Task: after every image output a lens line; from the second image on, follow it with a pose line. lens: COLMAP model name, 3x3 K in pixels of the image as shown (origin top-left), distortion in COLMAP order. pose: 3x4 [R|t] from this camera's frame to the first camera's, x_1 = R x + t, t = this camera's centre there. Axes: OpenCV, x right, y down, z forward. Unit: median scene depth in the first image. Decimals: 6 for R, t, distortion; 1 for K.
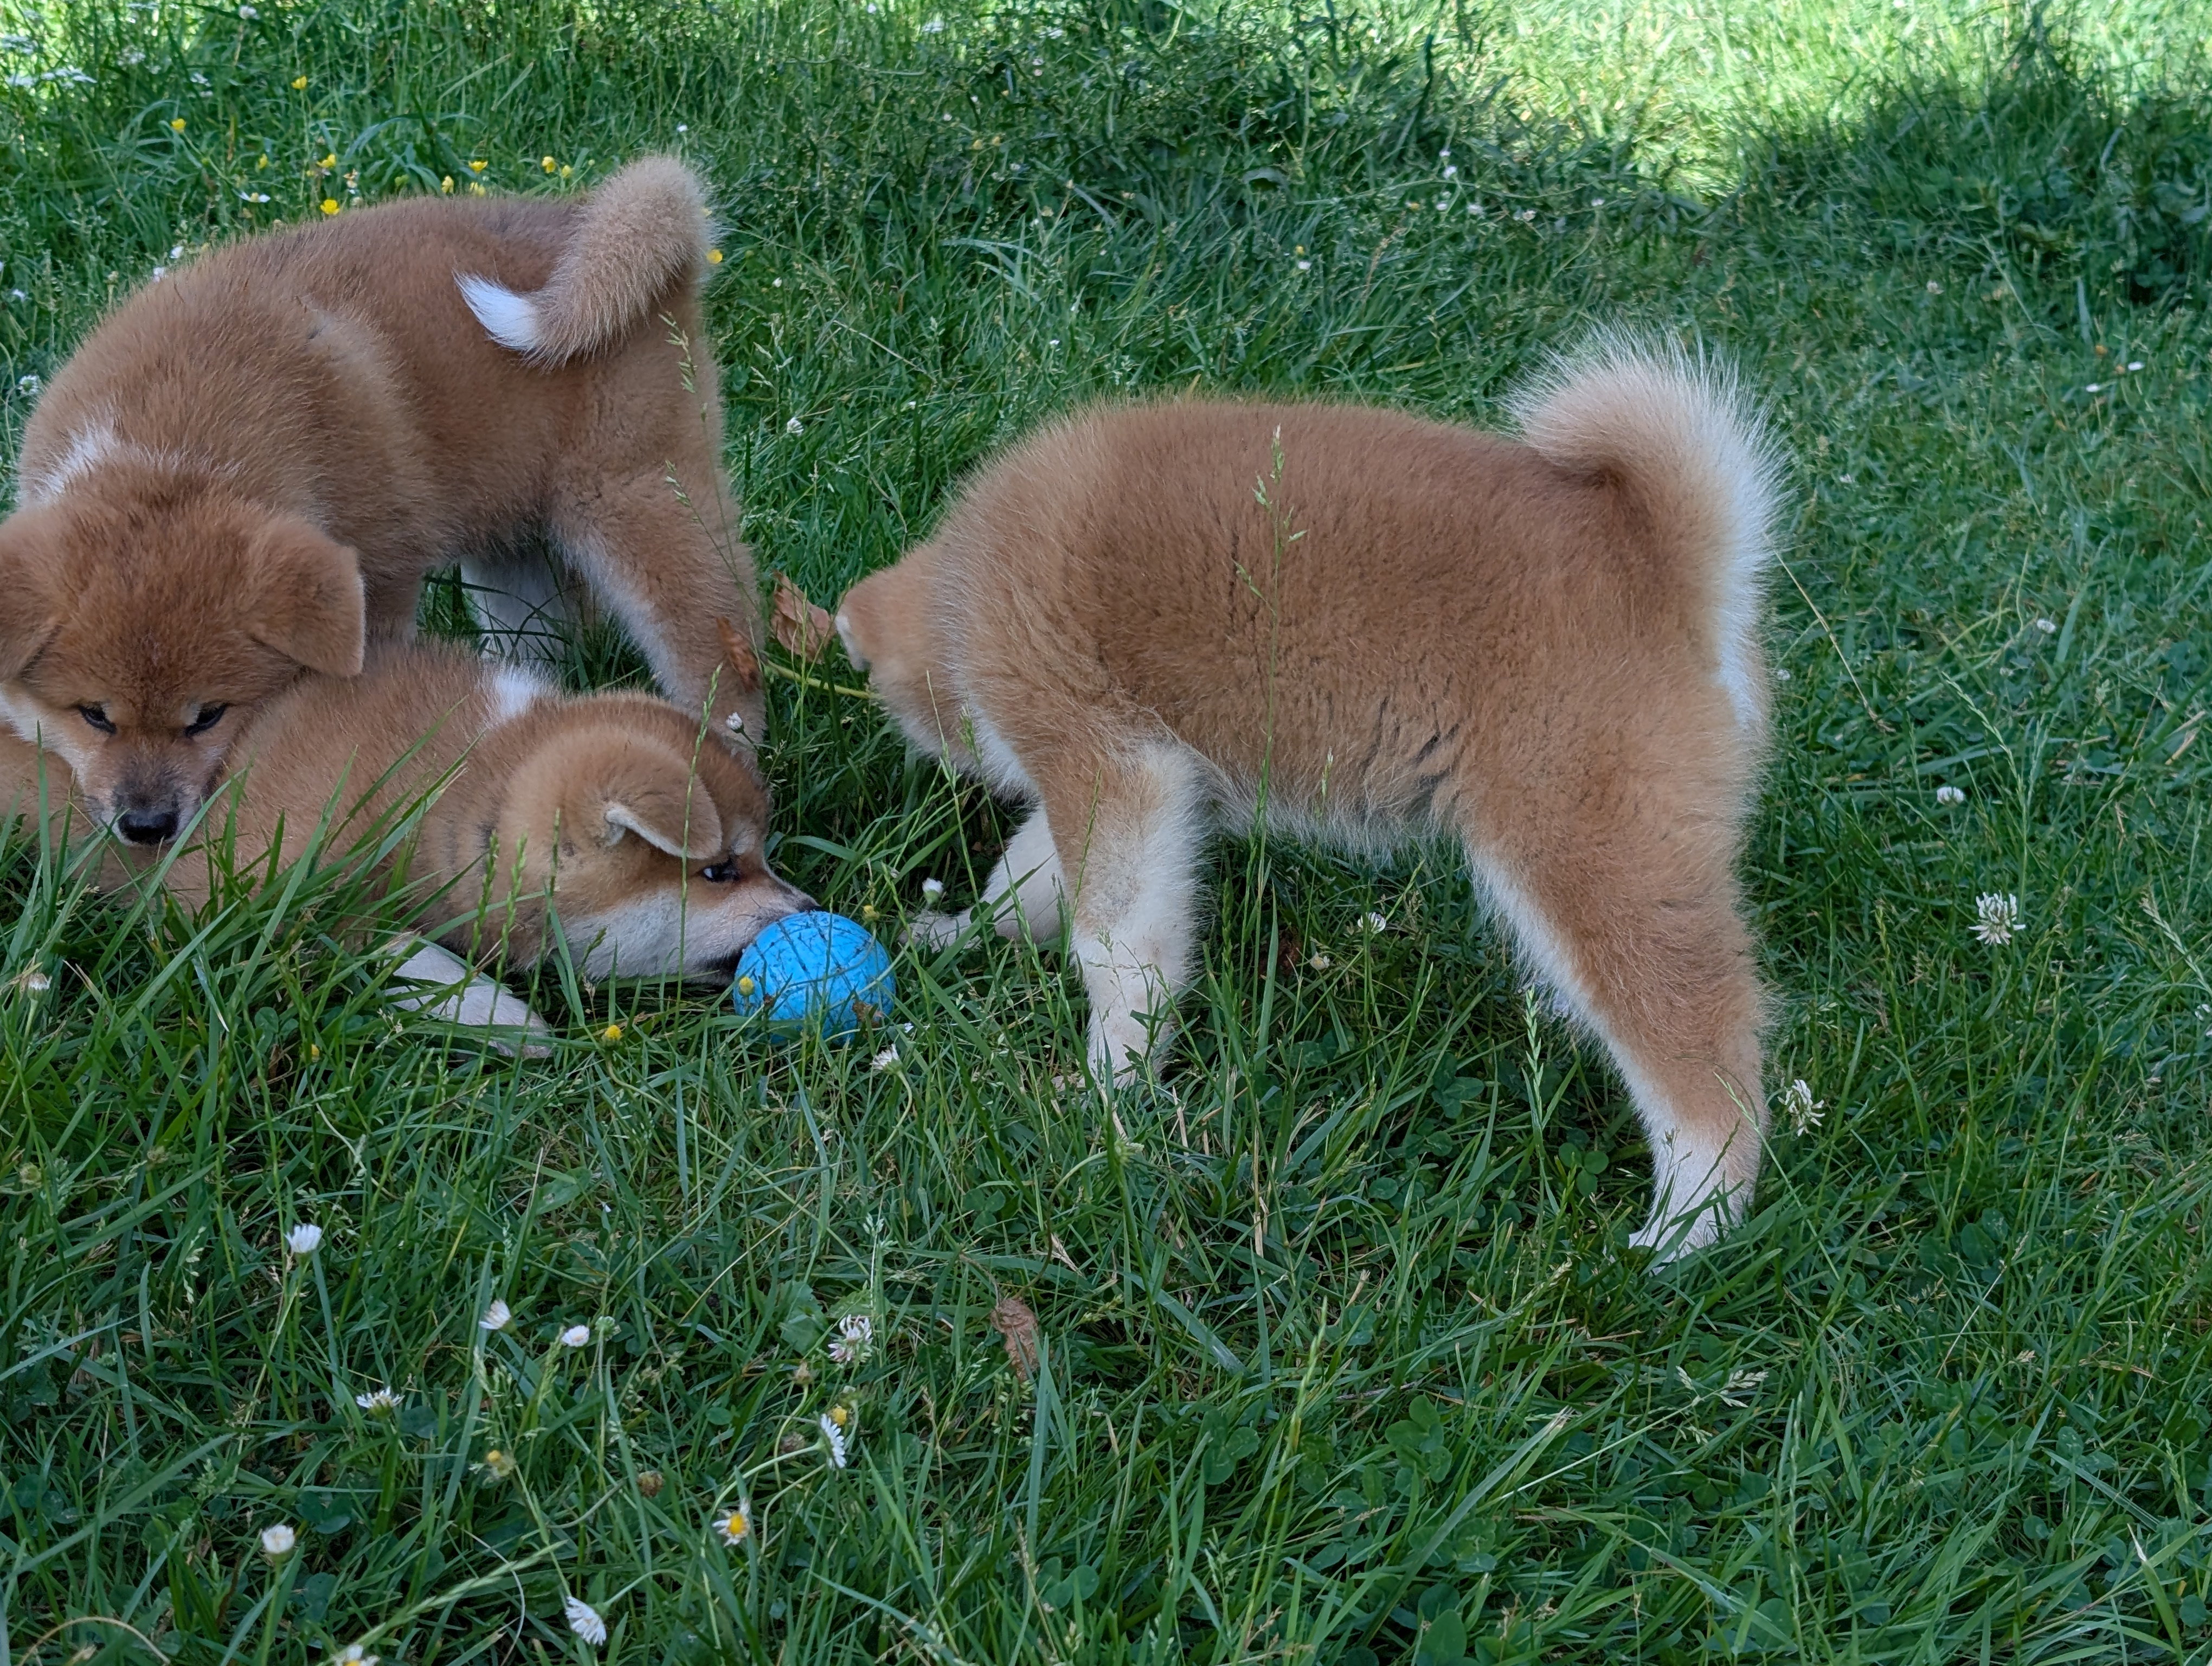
lens RADIAL K [[3547.0, 0, 1095.3], [0, 3547.0, 839.0], [0, 0, 1]] dist [0.062345, 0.000000]
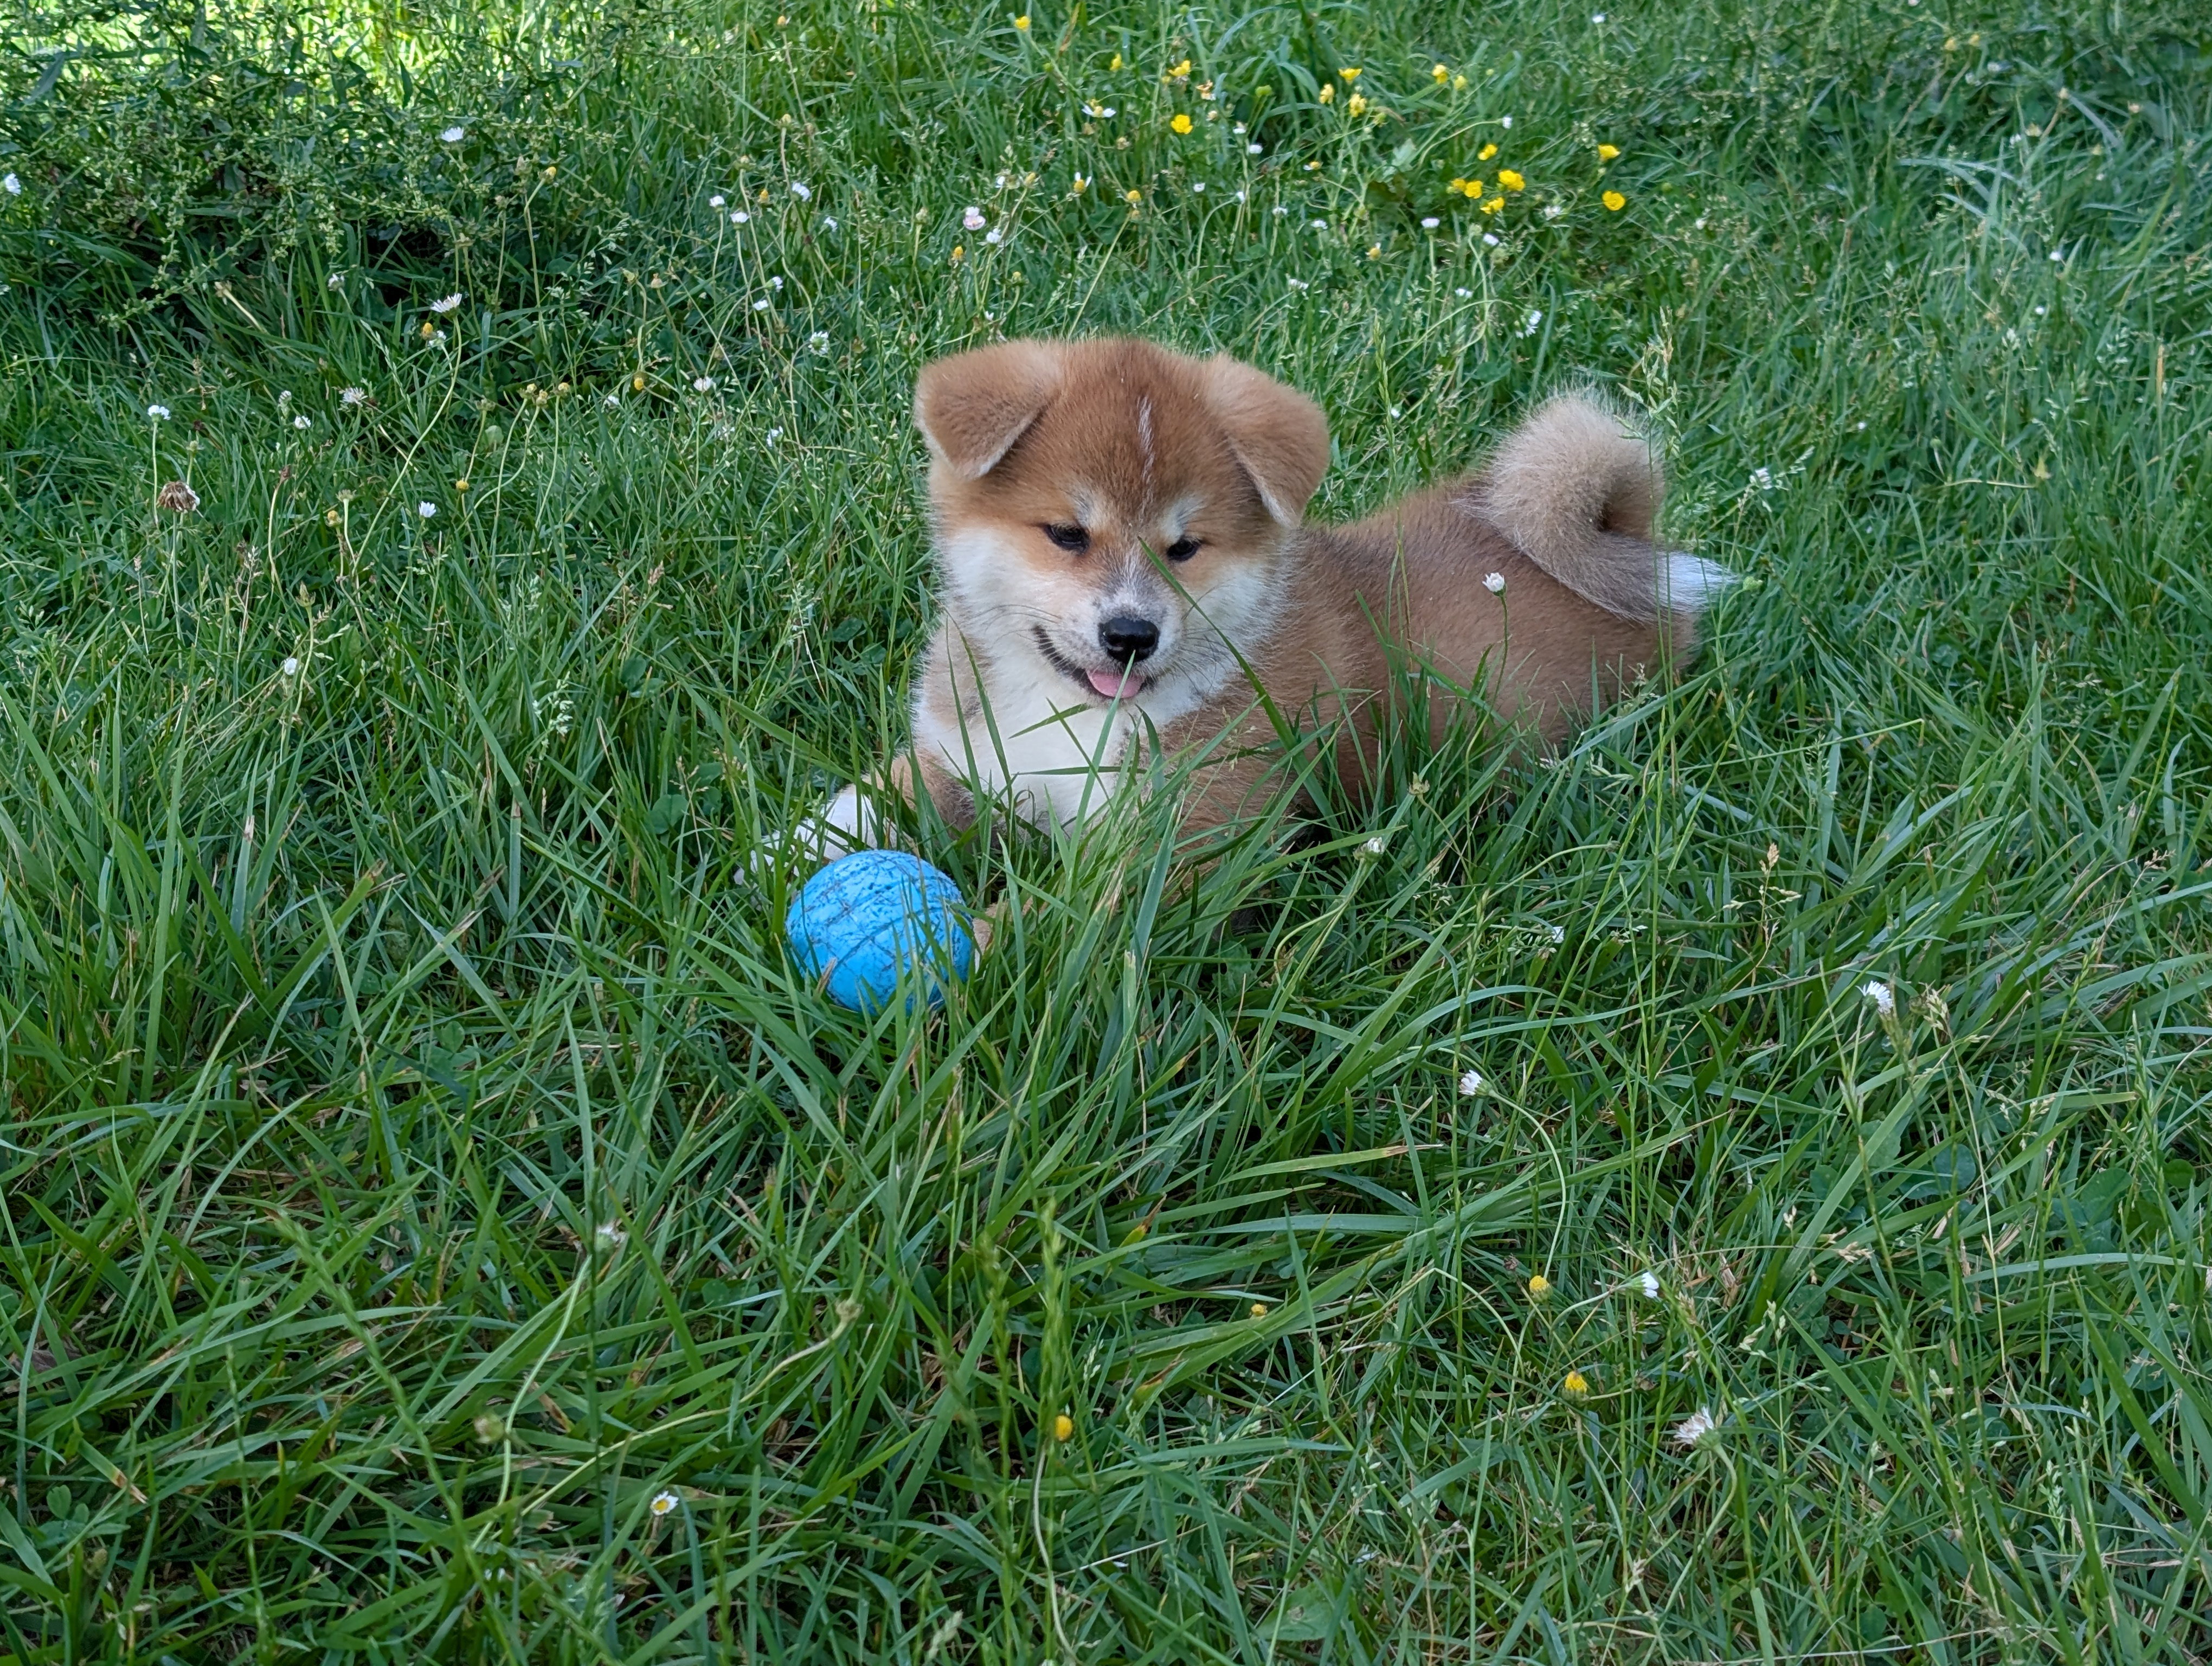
lens RADIAL K [[3284.2, 0, 1102.1], [0, 3284.2, 836.3], [0, 0, 1]] dist [-0.001903, 0.000000]
pose [[0.966117, 0.070474, -0.248299, -0.021284], [-0.053029, 0.995676, 0.076269, -0.058283], [0.252600, -0.060518, 0.965676, 0.195155]]
